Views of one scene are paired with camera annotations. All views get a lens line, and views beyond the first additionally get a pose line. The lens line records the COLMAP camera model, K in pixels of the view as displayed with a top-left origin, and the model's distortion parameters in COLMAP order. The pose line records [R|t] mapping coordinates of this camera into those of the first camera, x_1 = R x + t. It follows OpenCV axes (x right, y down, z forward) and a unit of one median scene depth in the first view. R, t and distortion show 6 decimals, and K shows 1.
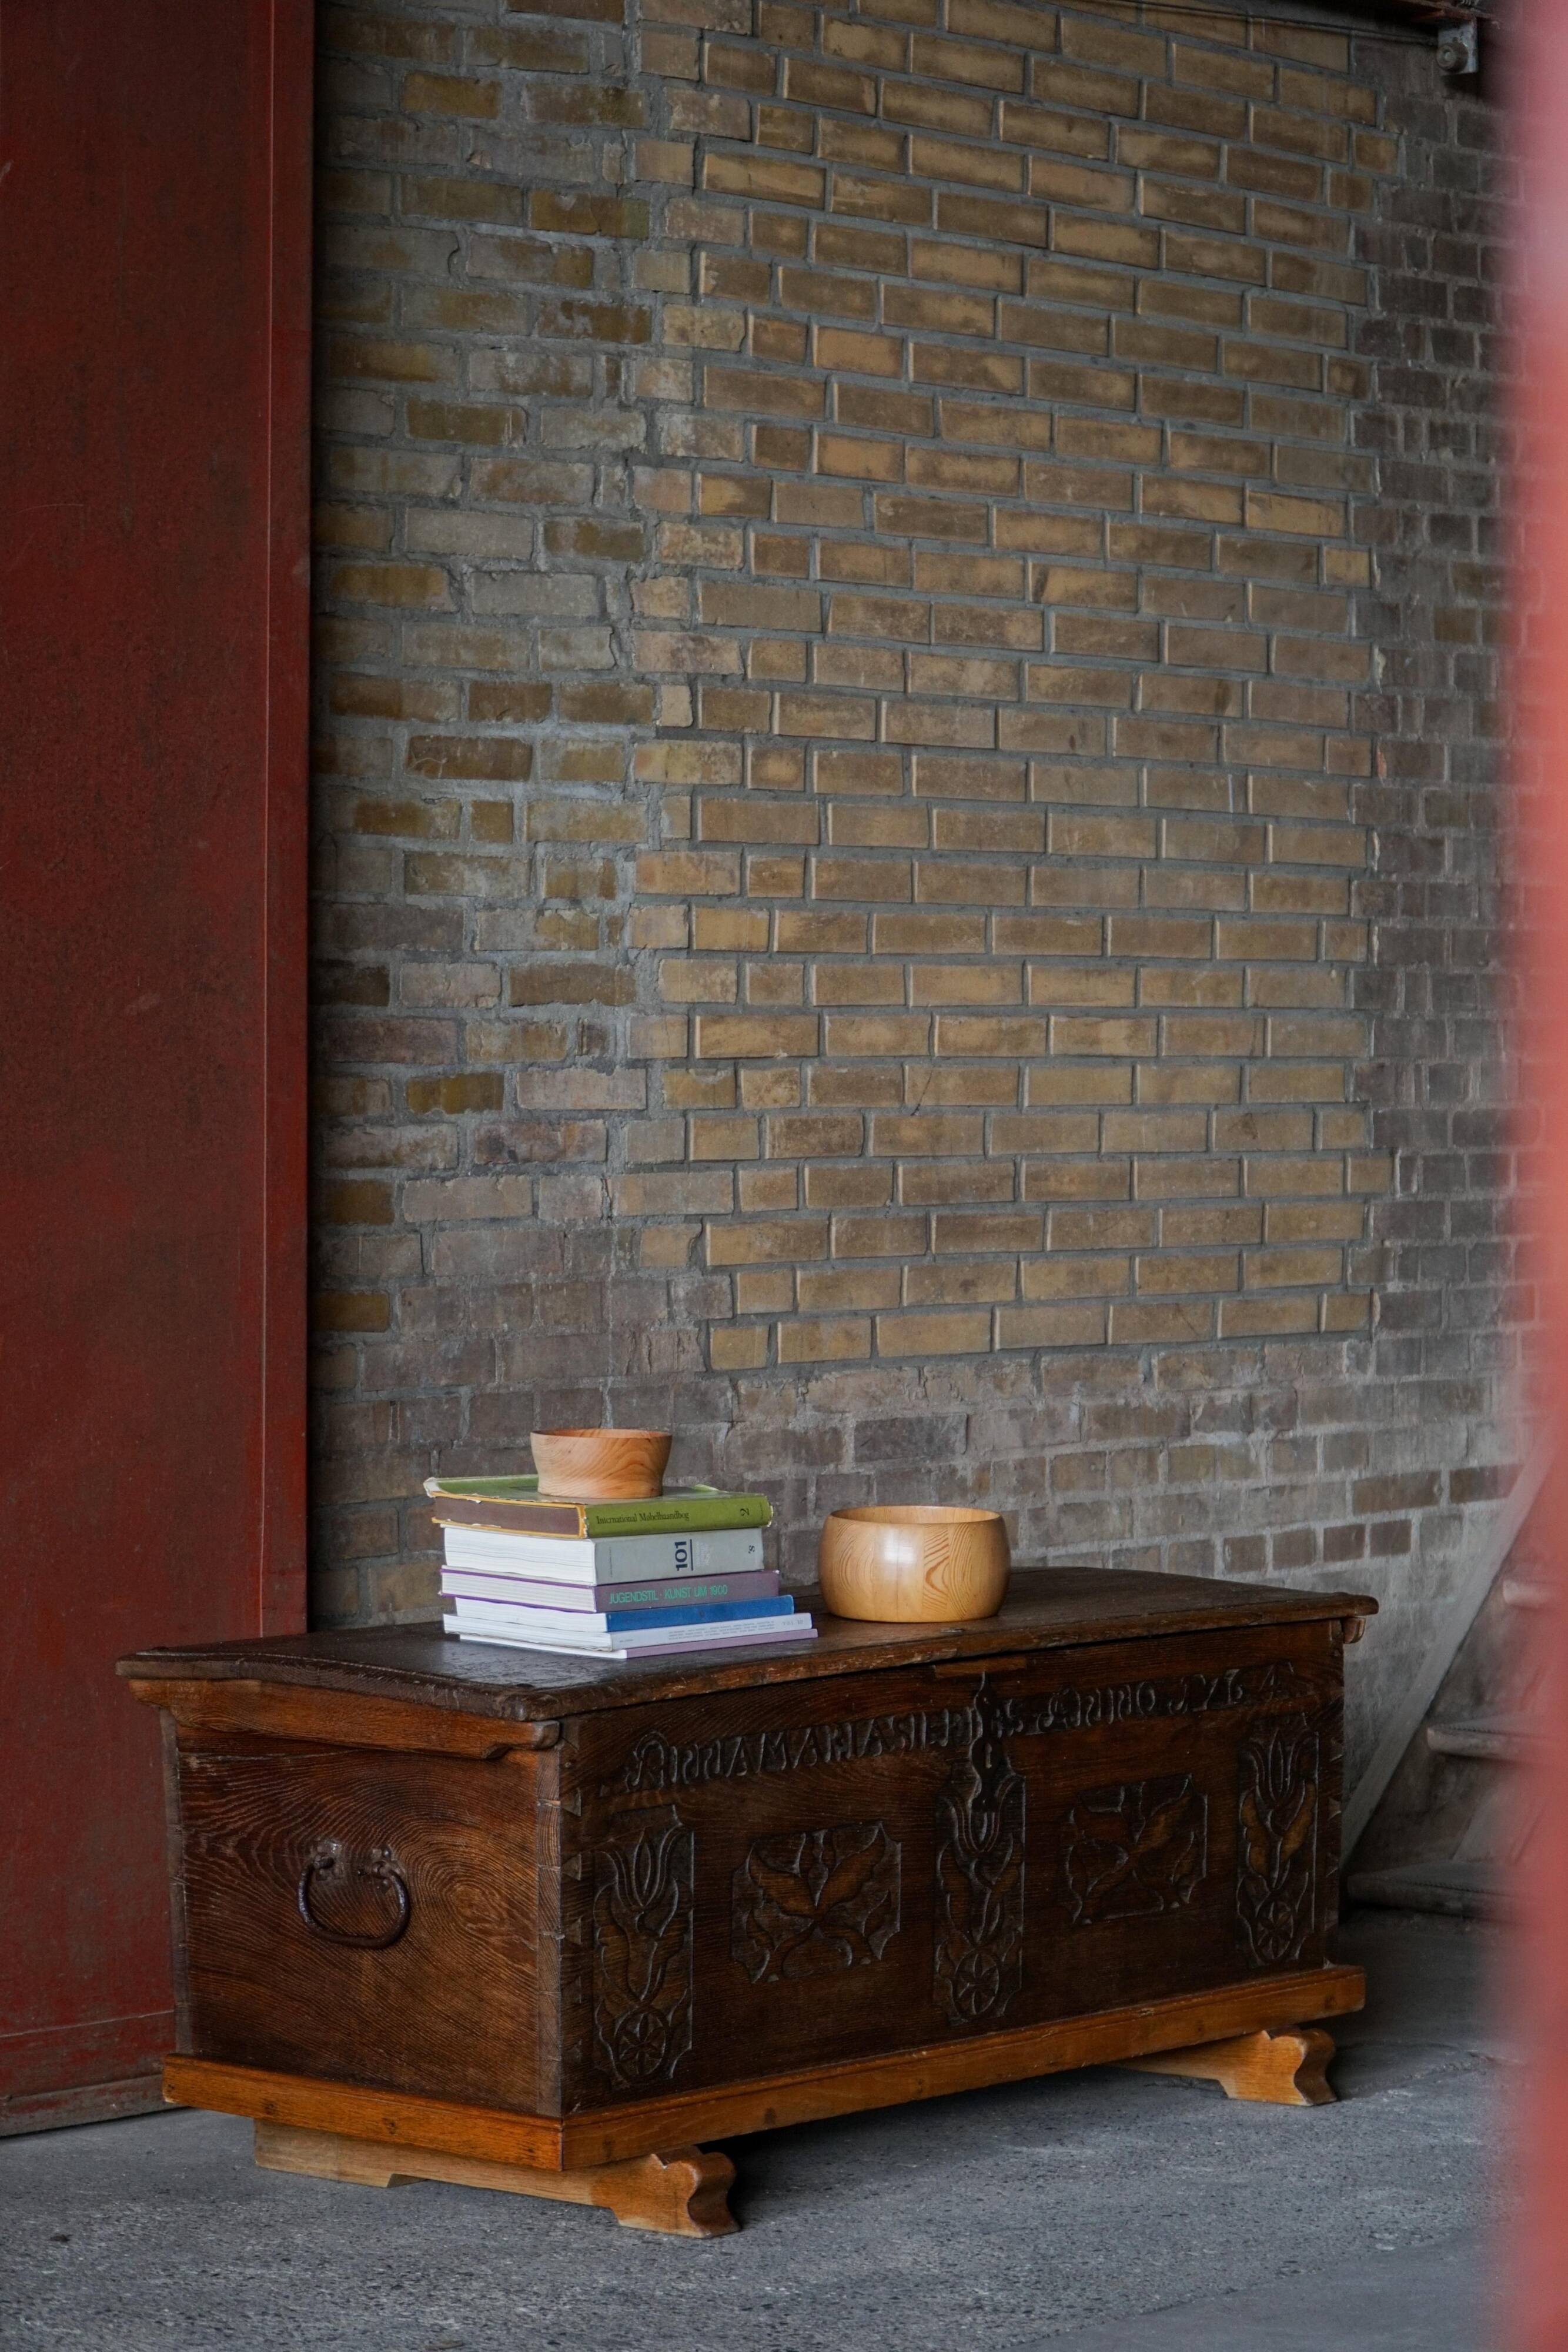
lens RADIAL K [[6266.0, 0, 784.0], [0, 6266.0, 1176.0], [0, 0, 1]] dist [-0.433432, 0.989668]
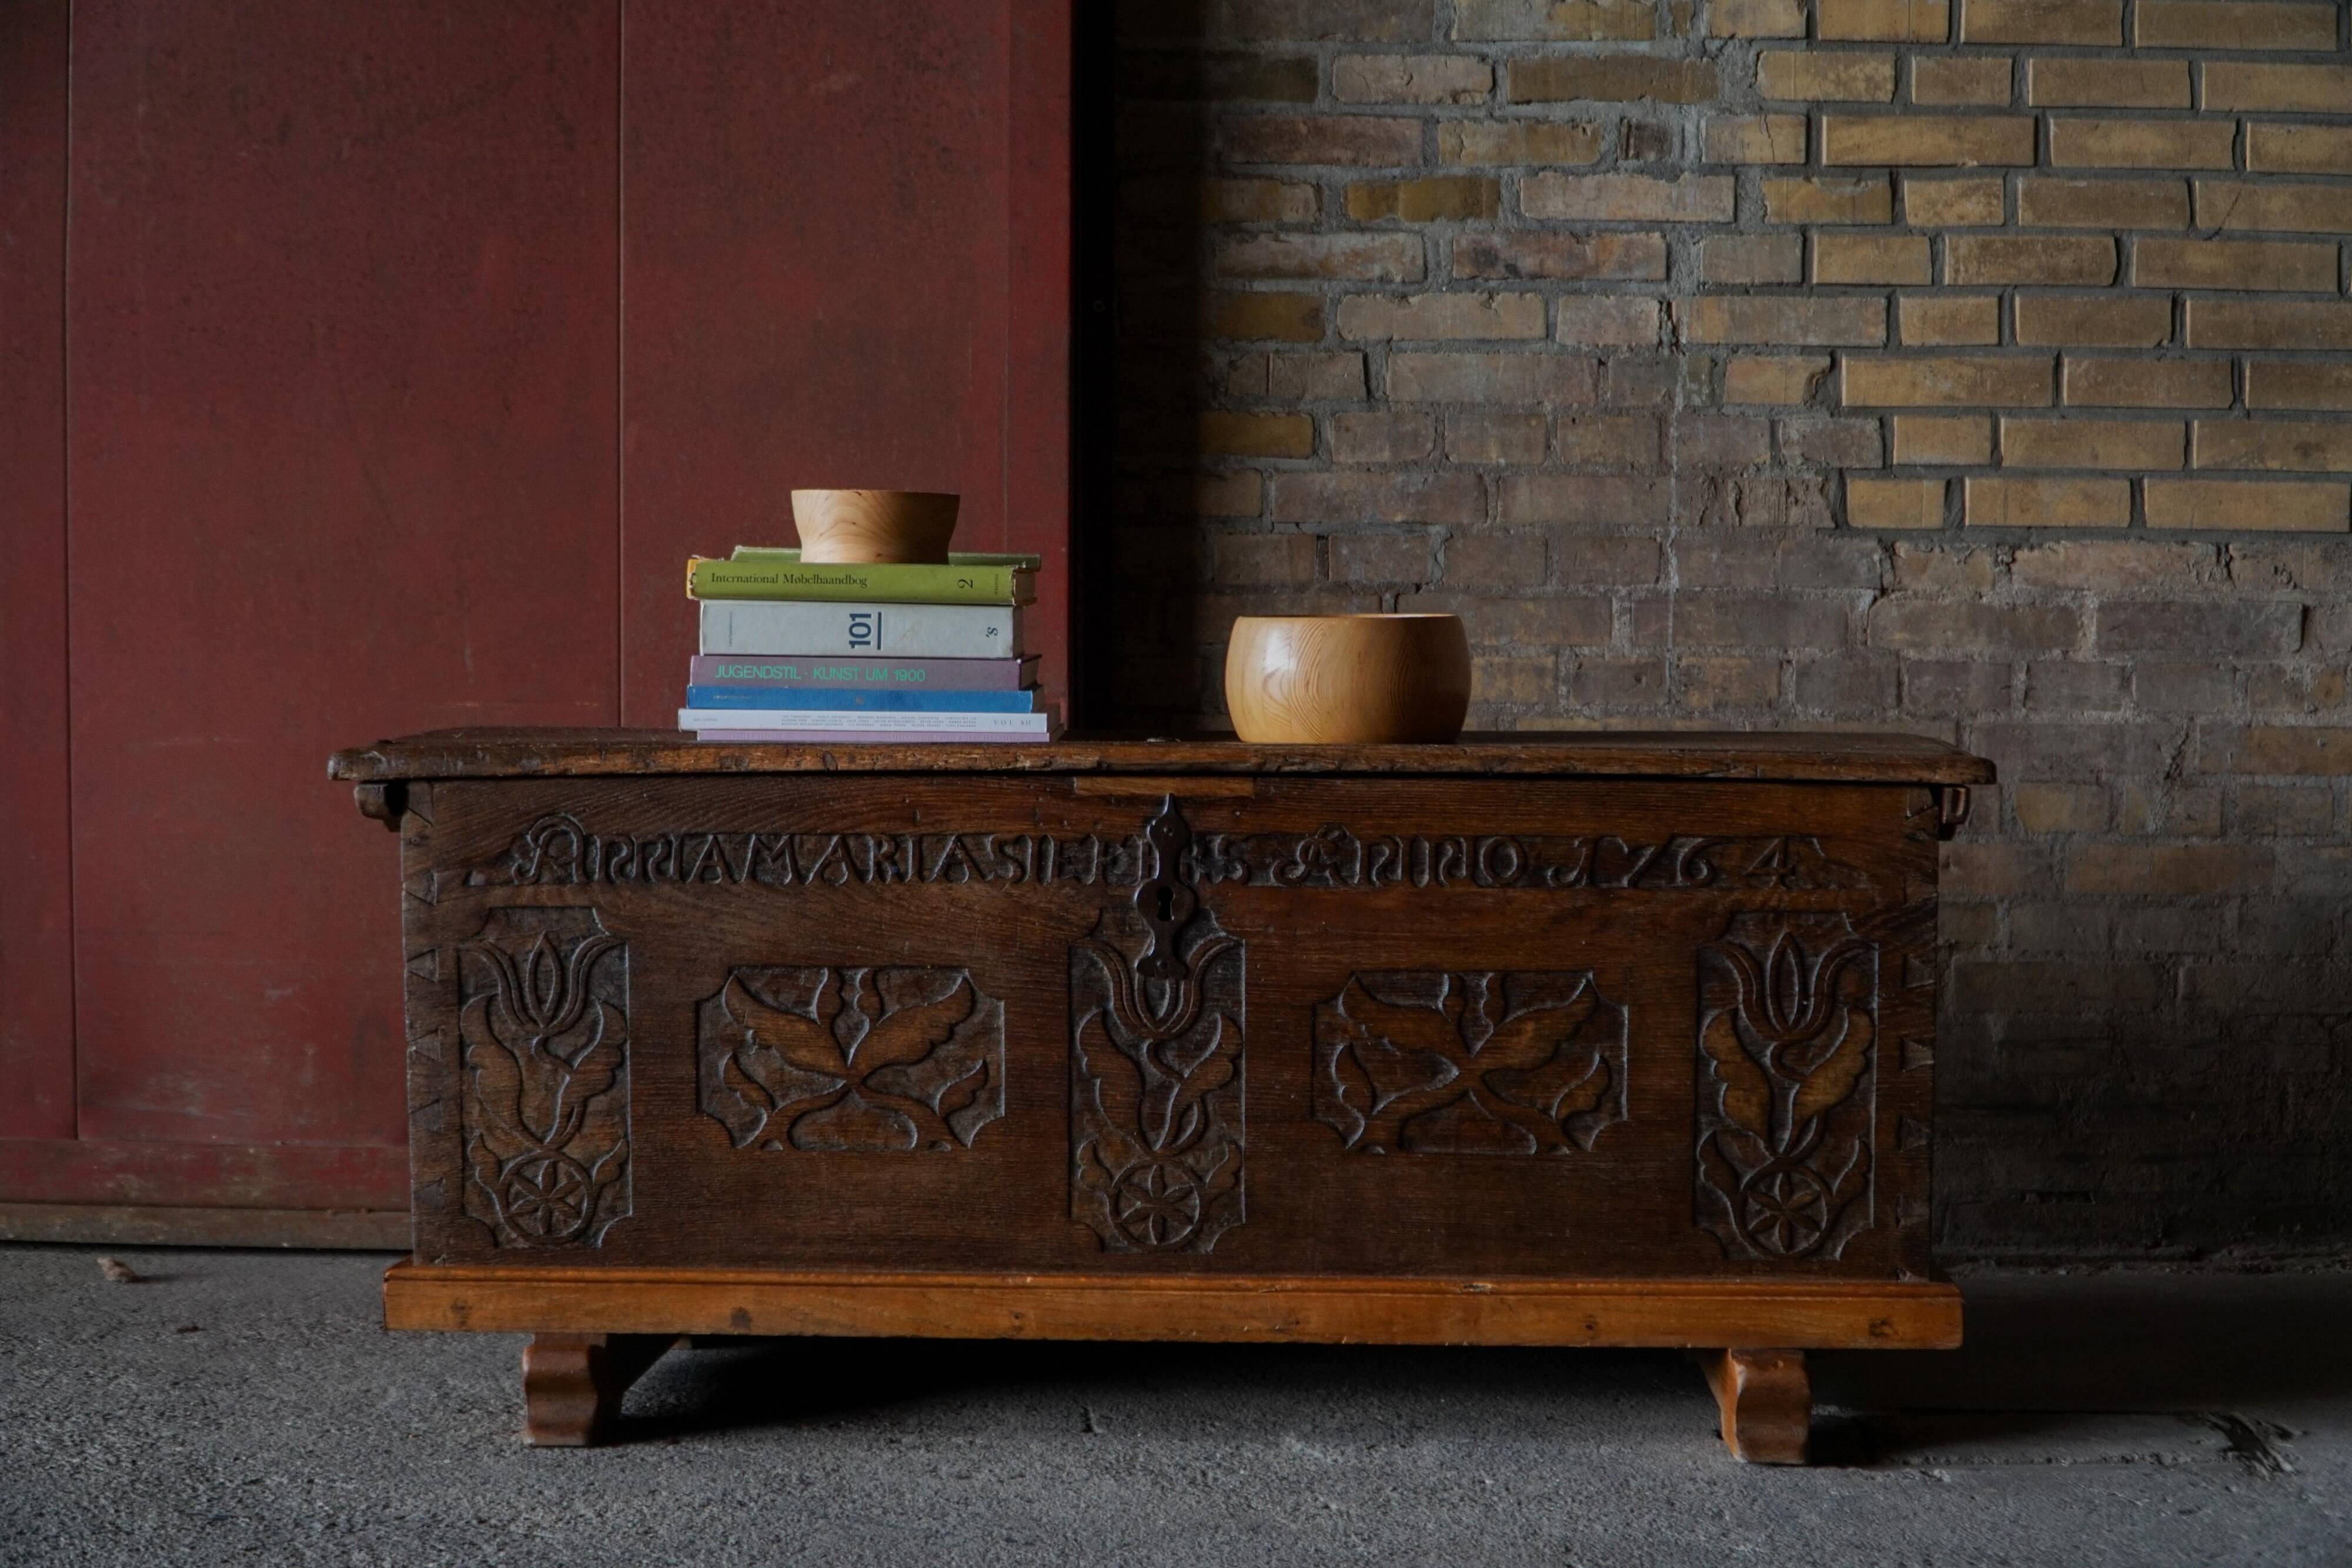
lens RADIAL K [[3691.4, 0, 1133.8], [0, 3691.4, 789.8], [0, 0, 1]] dist [-0.045820, -0.468402]
pose [[0.628904, 0.035503, -0.776672, 0.333283], [-0.027066, 0.999351, 0.023766, 0.059747], [0.777012, 0.006075, 0.629456, 0.623682]]
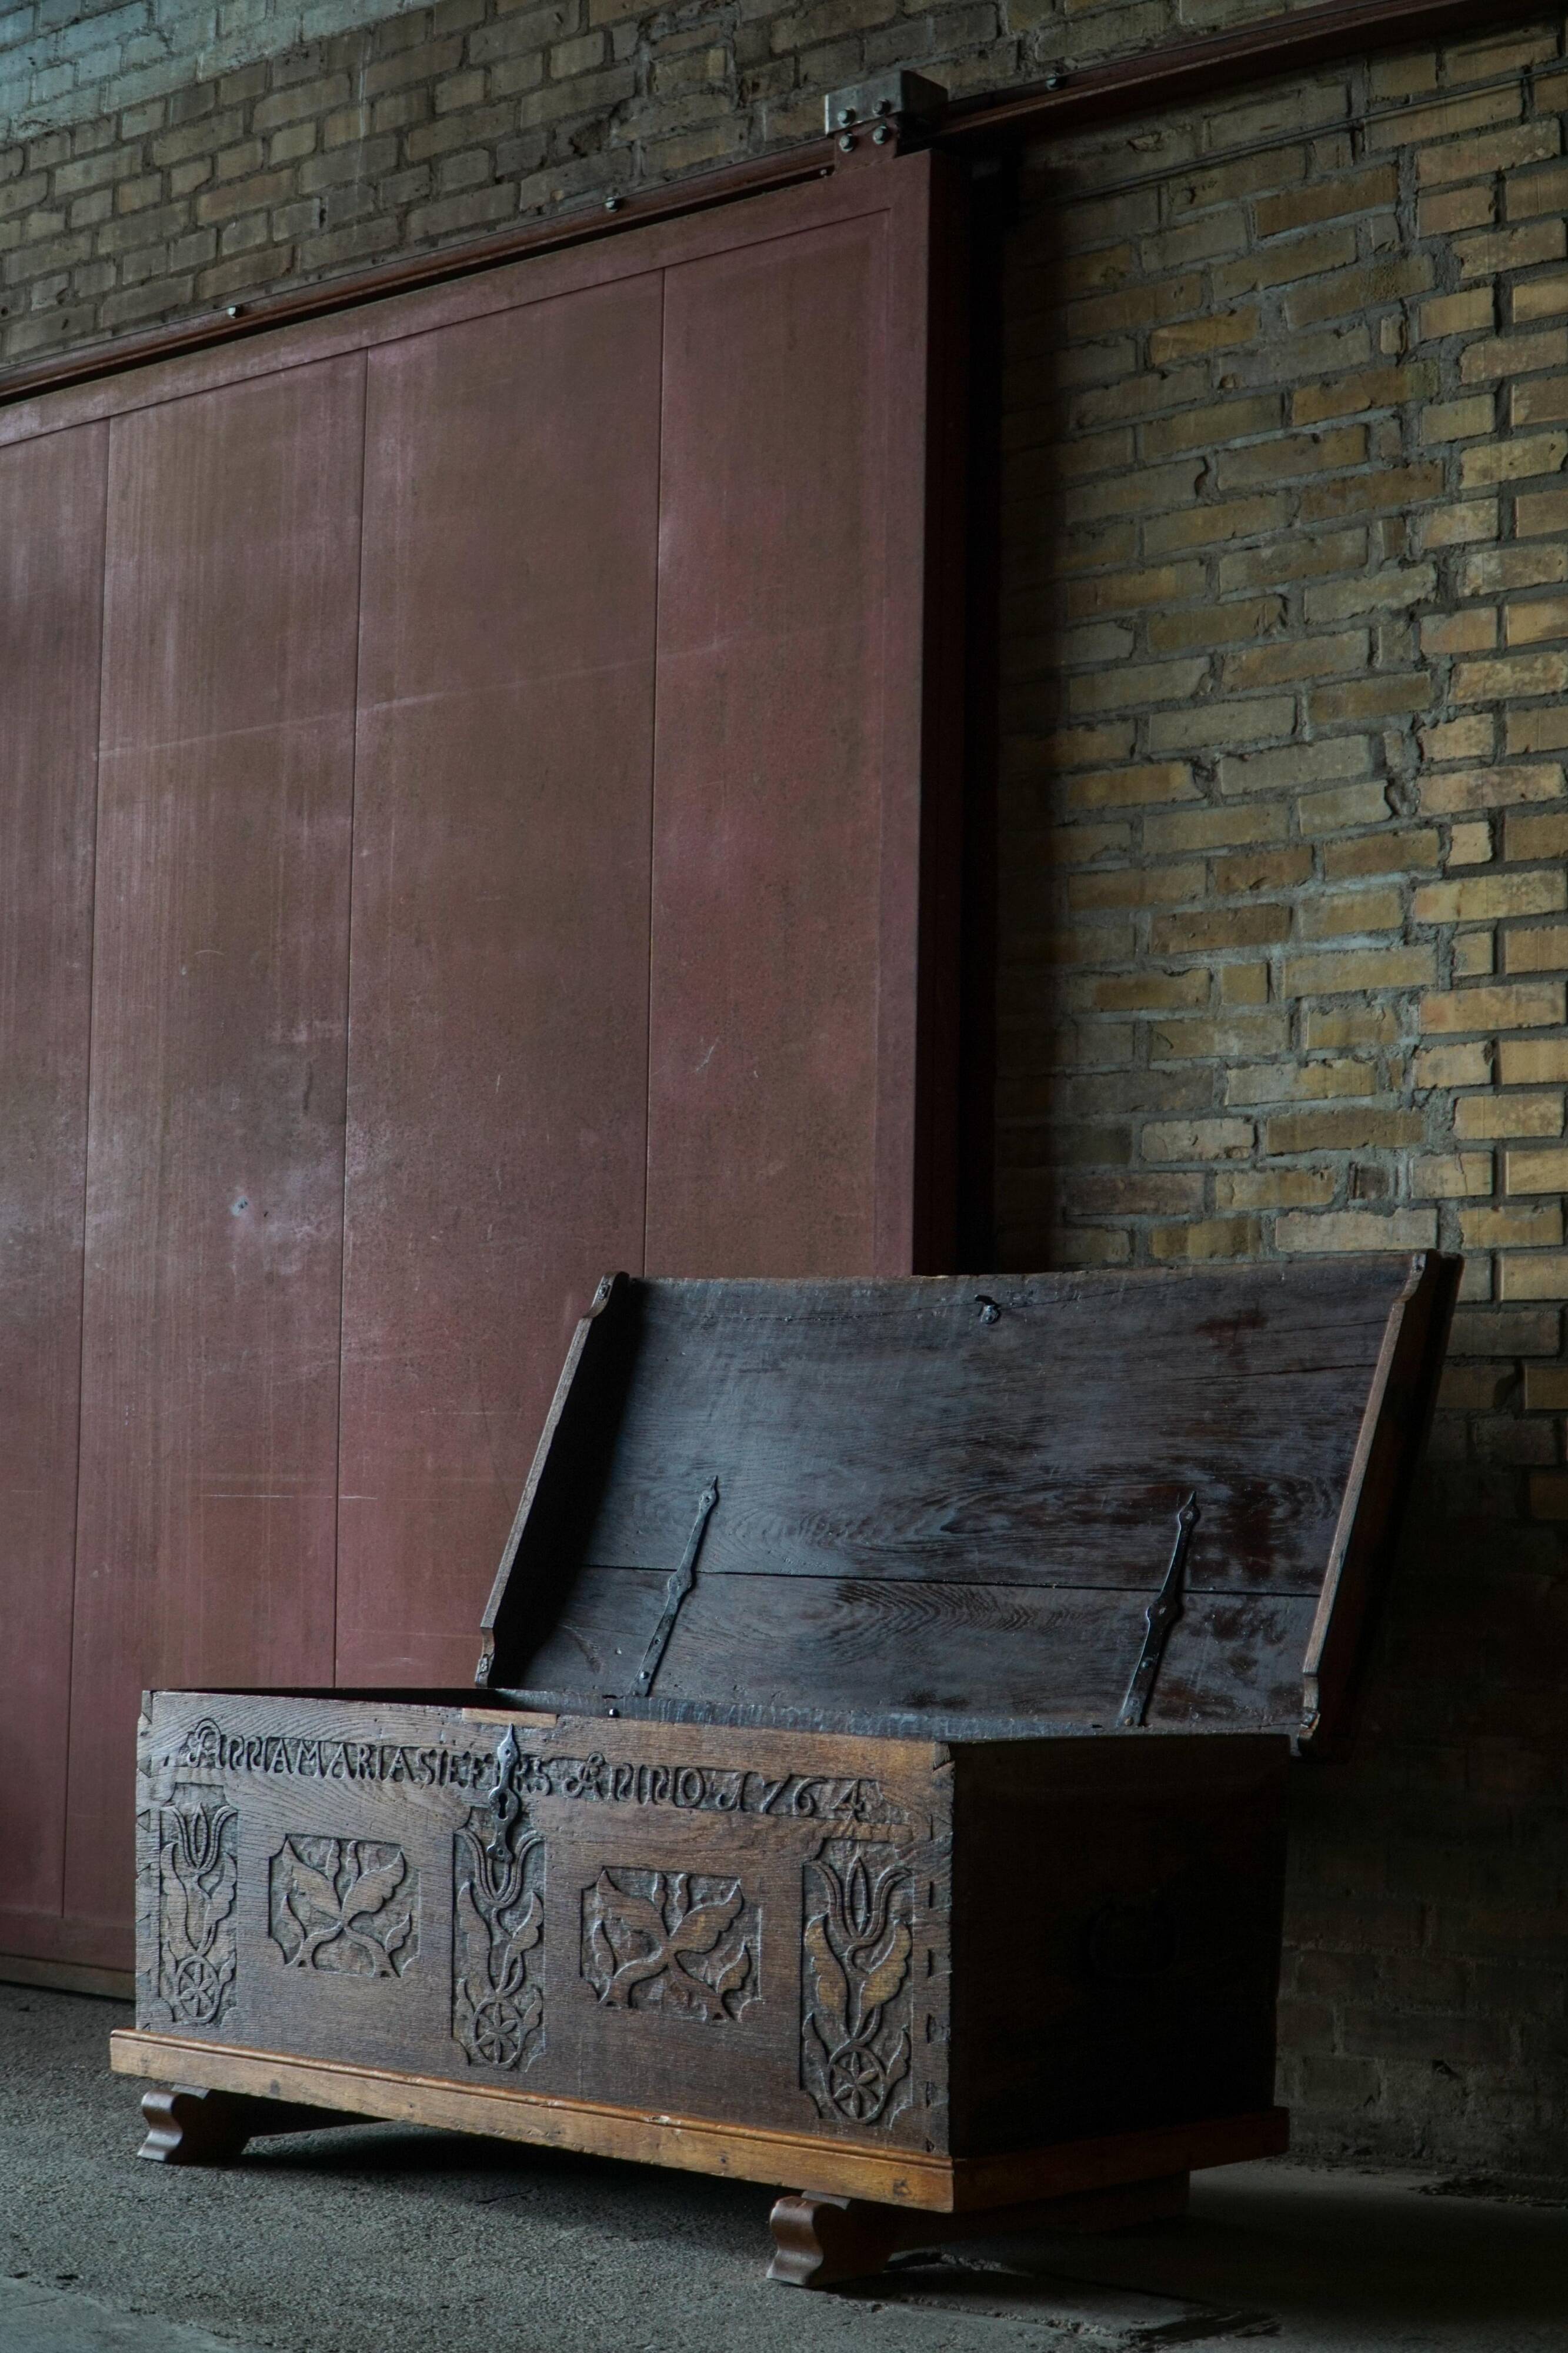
lens RADIAL K [[3692.9, 0, 784.0], [0, 3692.9, 1176.5], [0, 0, 1]] dist [-0.045820, -0.468402]
pose [[0.035724, -0.096417, -0.994700, 0.567700], [-0.049010, 0.993968, -0.098106, 0.041080], [0.998159, 0.052255, 0.030783, 0.894831]]
